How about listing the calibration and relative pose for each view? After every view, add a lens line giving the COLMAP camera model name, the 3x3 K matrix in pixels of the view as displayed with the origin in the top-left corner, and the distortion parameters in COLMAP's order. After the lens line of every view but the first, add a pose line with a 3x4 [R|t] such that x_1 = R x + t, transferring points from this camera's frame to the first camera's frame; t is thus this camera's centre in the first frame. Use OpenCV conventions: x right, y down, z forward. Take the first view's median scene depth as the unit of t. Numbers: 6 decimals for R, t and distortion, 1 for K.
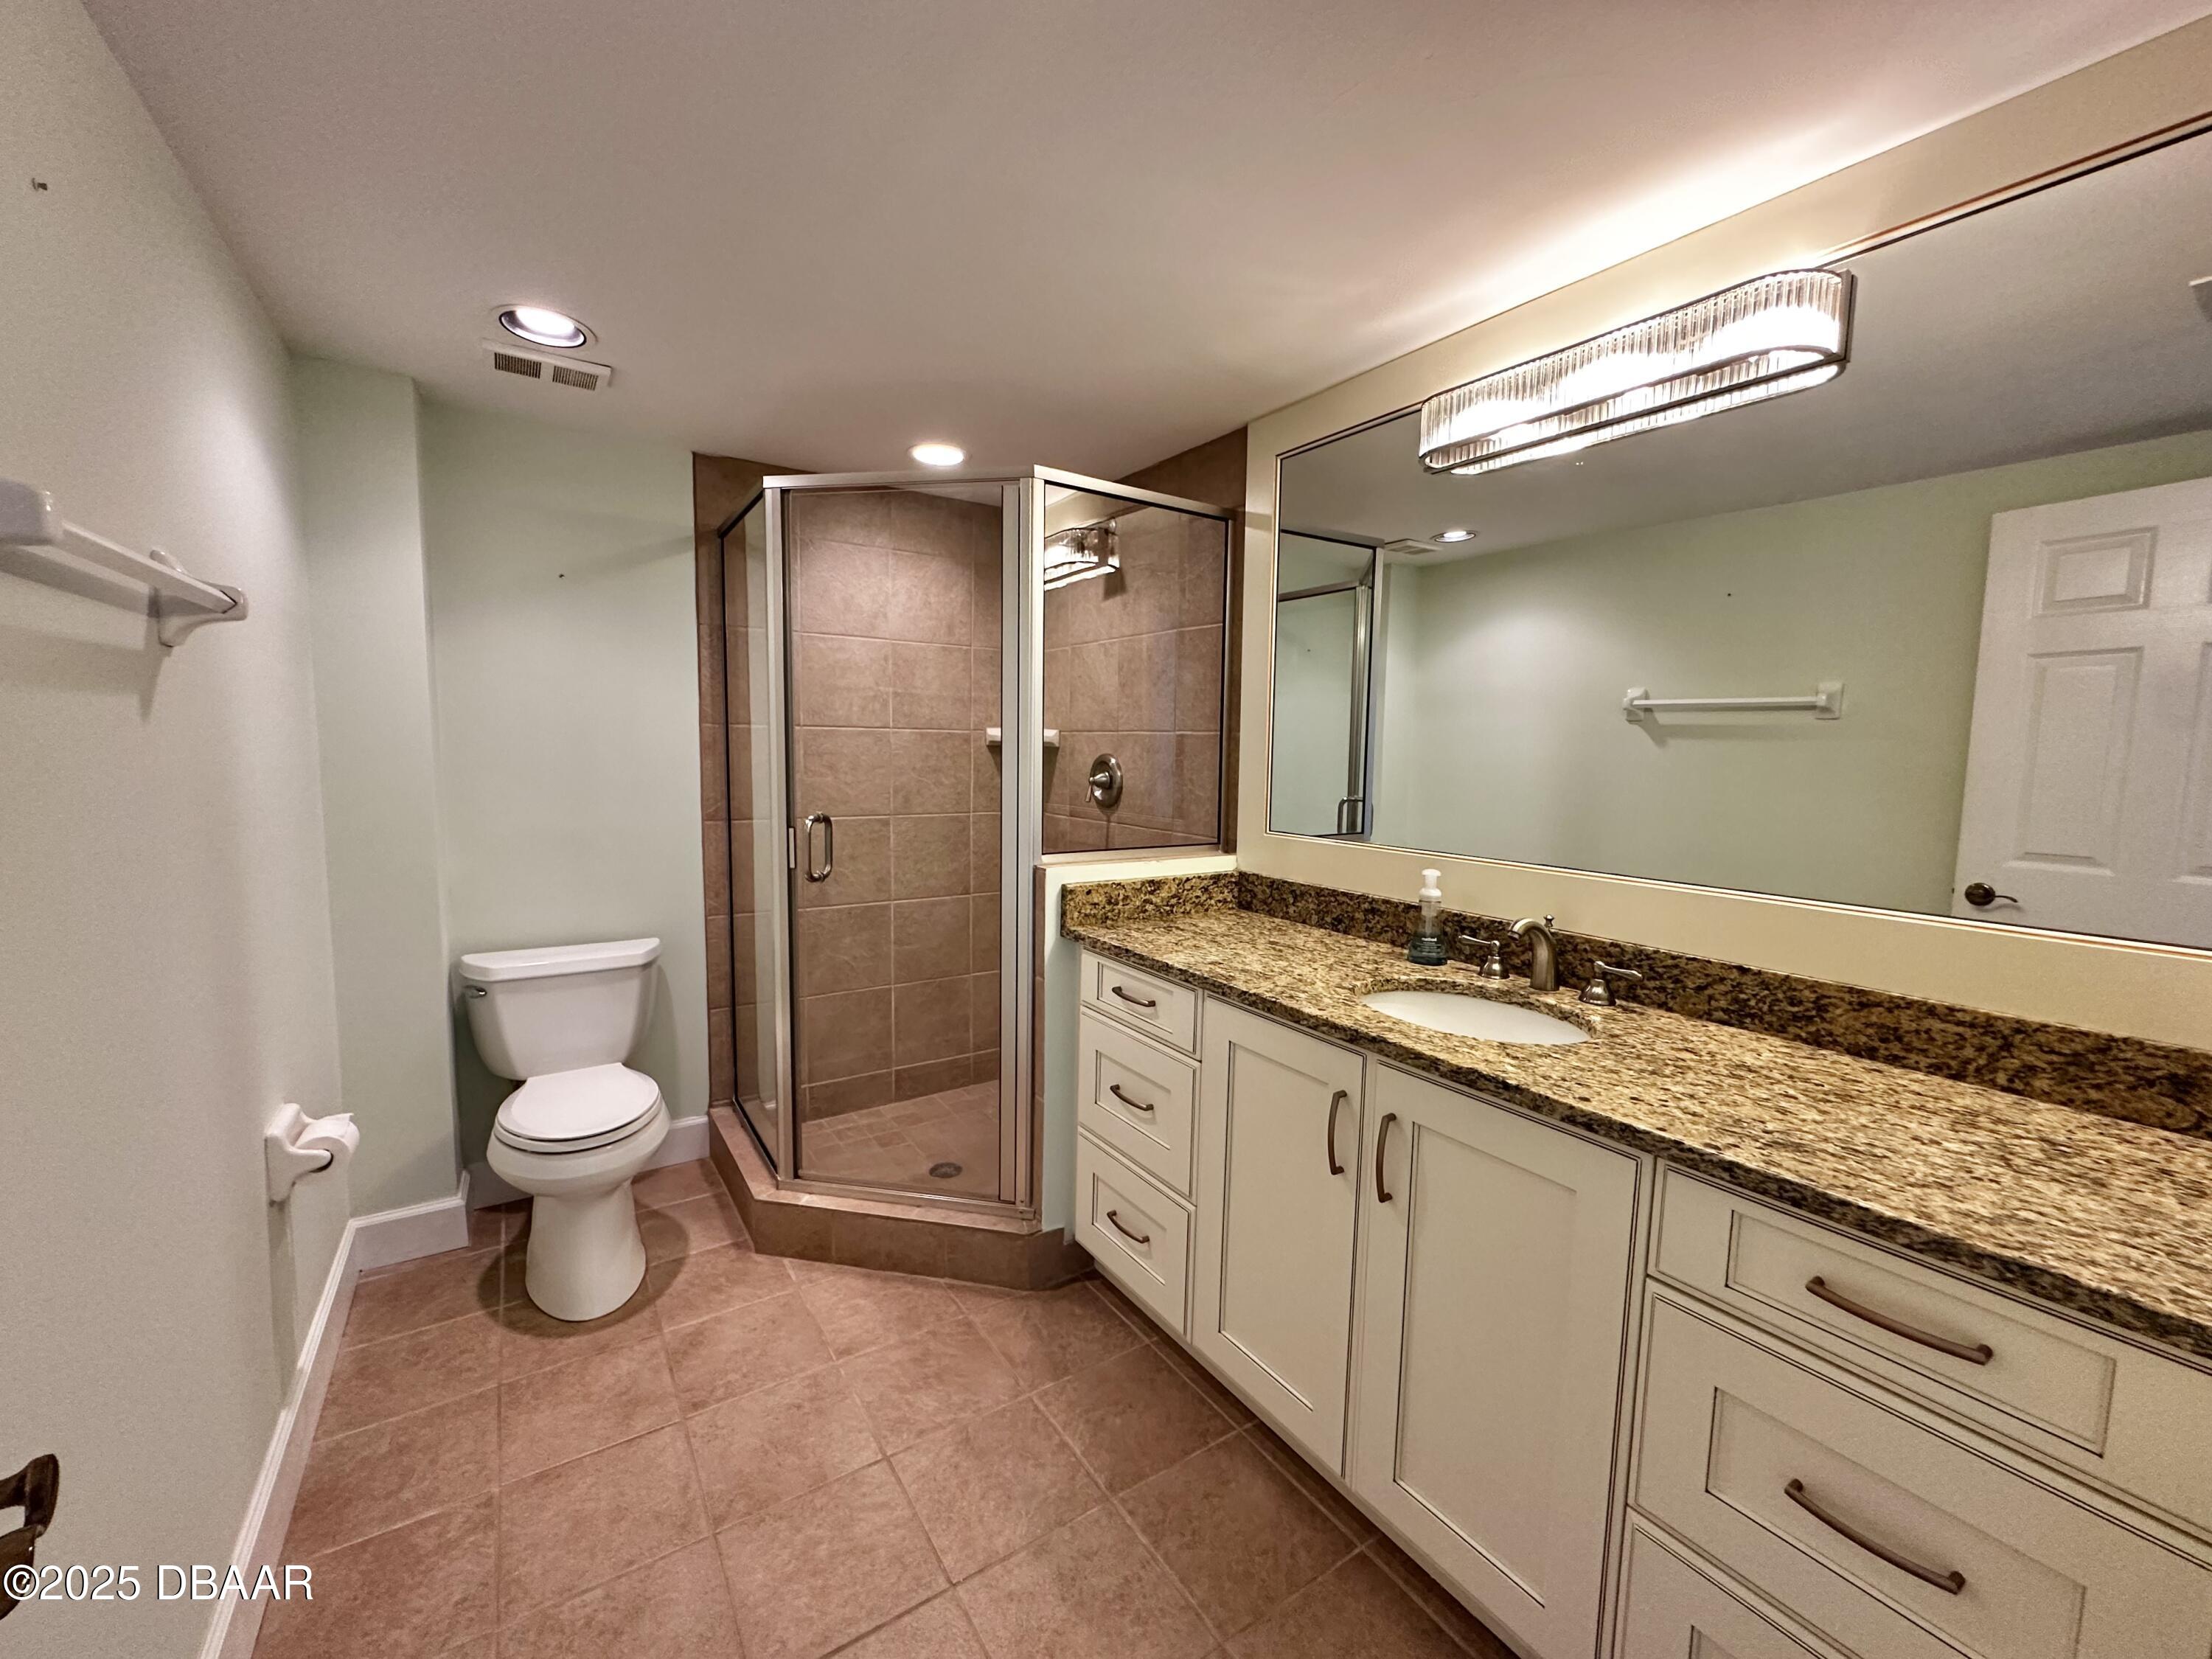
lens RADIAL K [[884.4, 0, 1107.4], [0, 884.4, 829.6], [0, 0, 1]] dist [-0.001446, -0.000032]
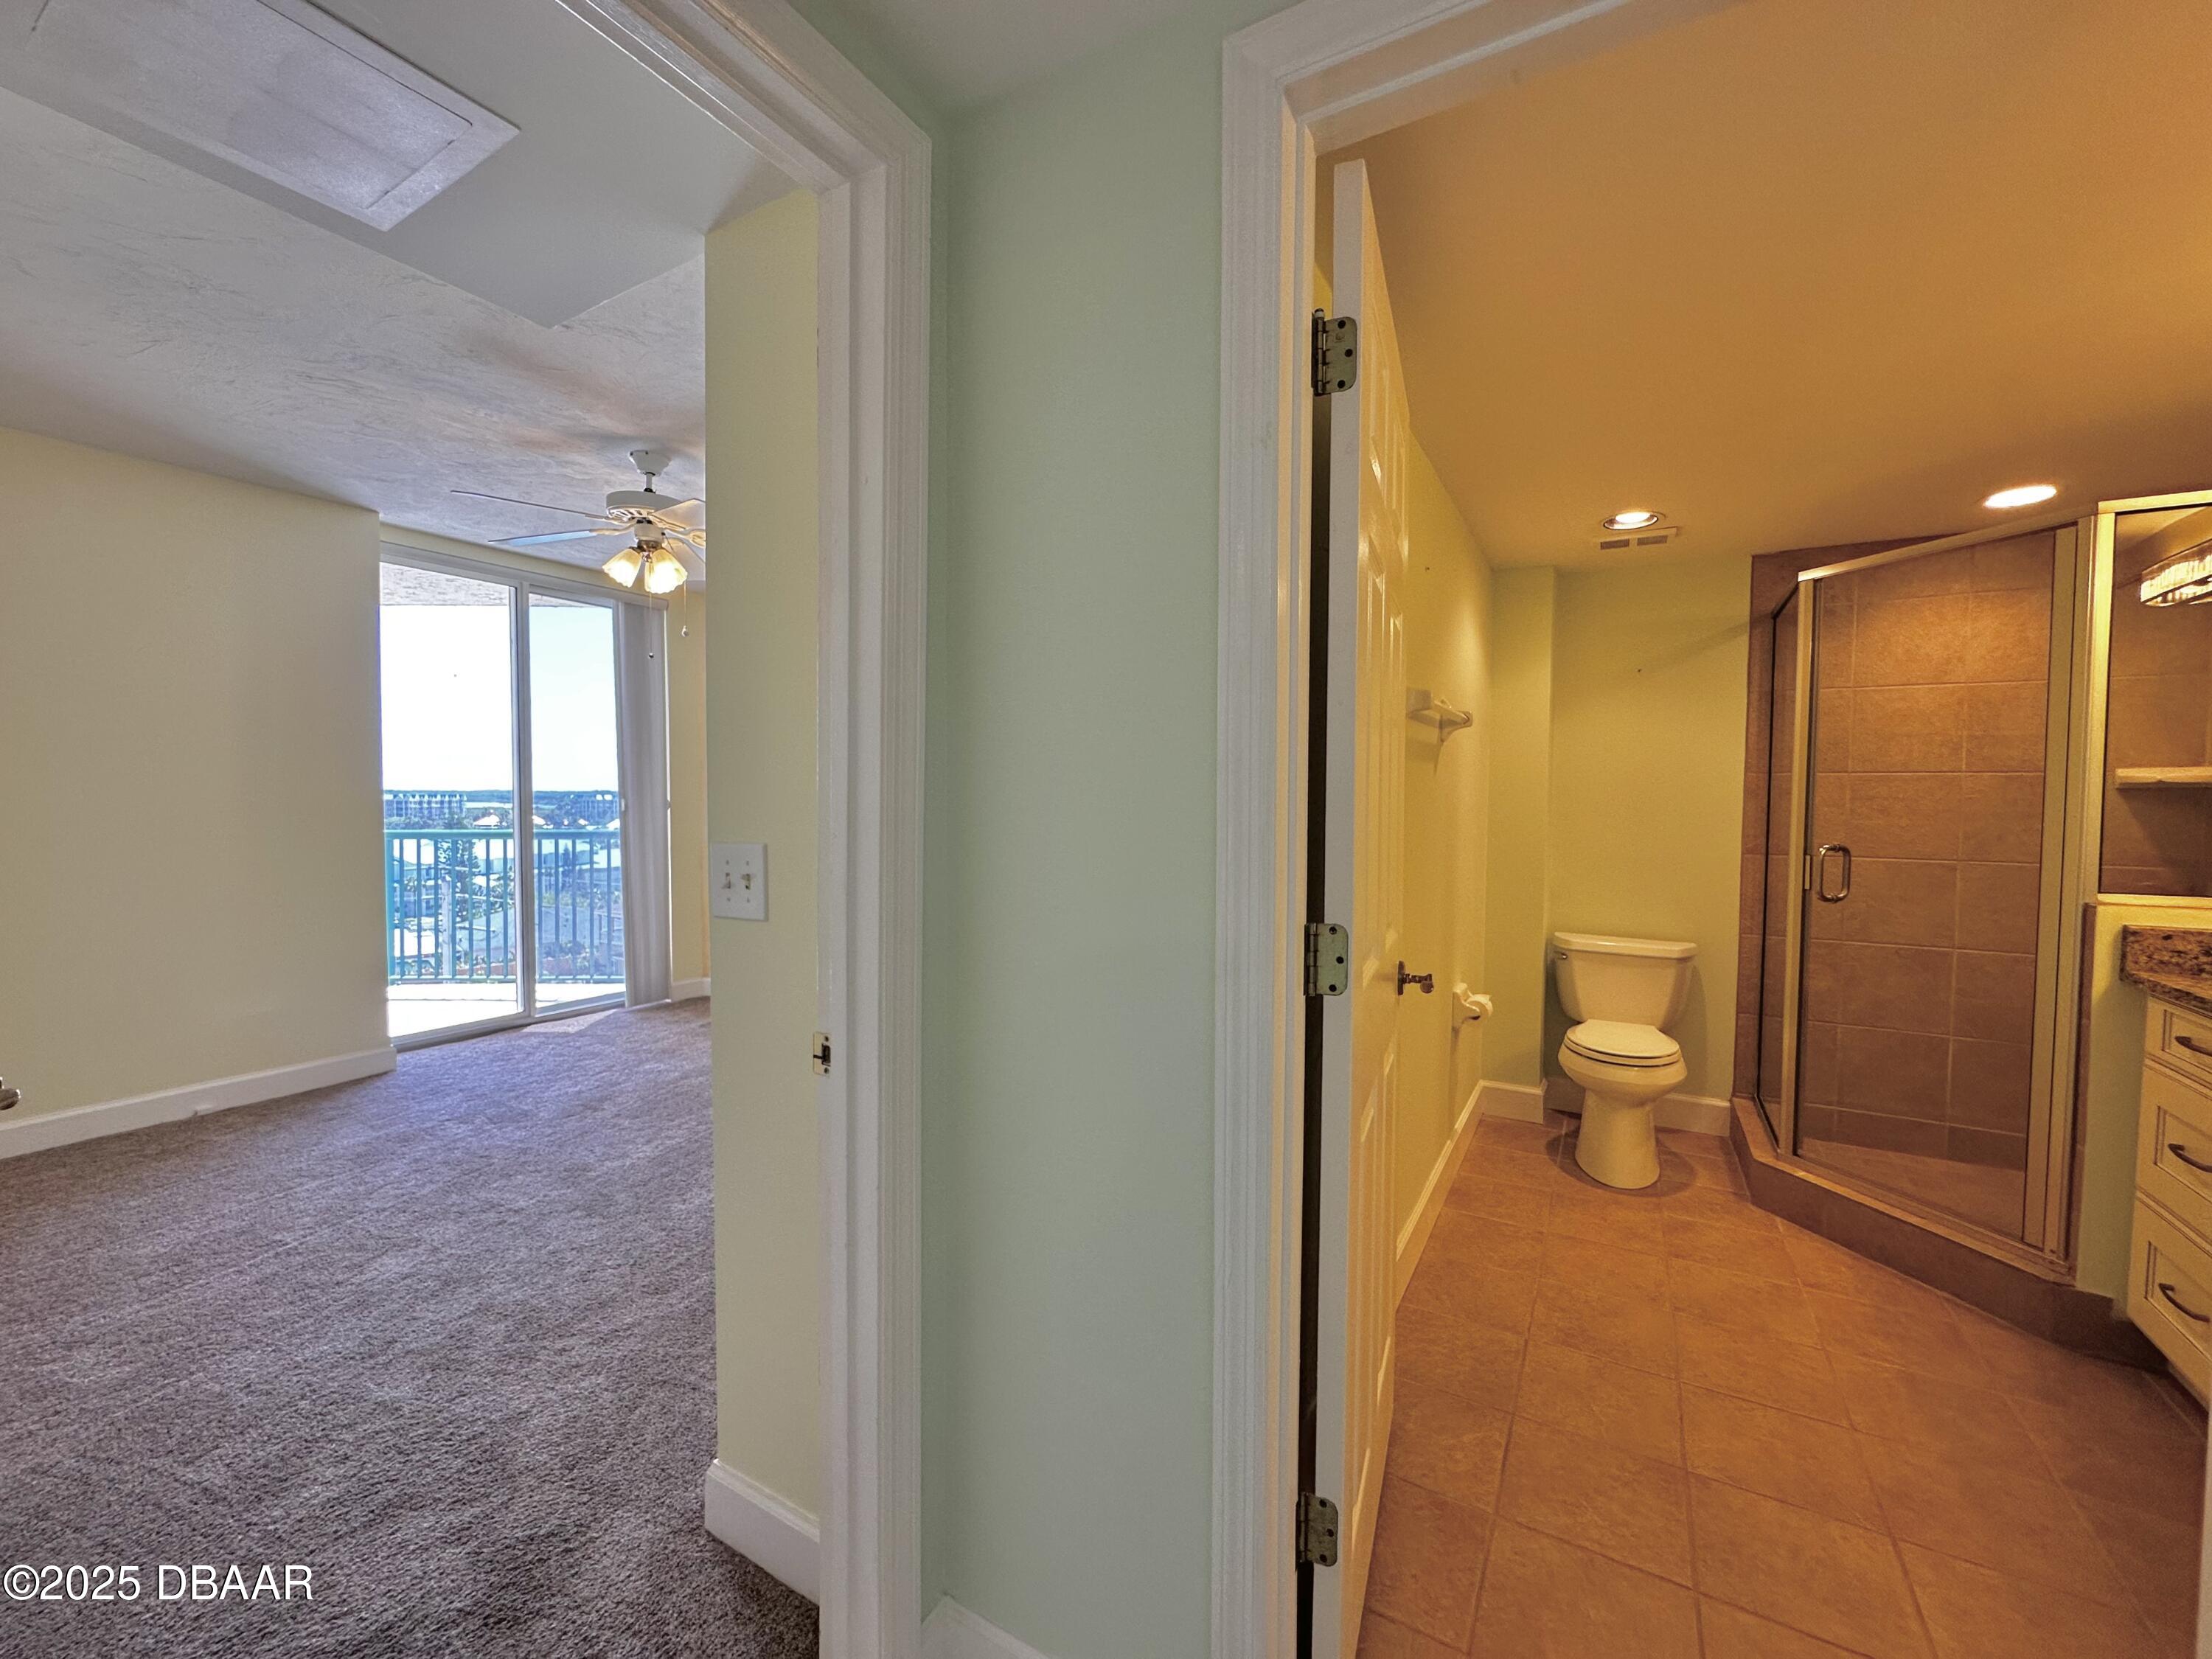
lens RADIAL K [[884.4, 0, 1107.4], [0, 884.4, 829.6], [0, 0, 1]] dist [-0.001446, -0.000032]
pose [[0.439176, 0.021687, -0.898139, 0.298209], [-0.086898, 0.996046, -0.018441, 0.067535], [0.894189, 0.086146, 0.439324, -0.375883]]
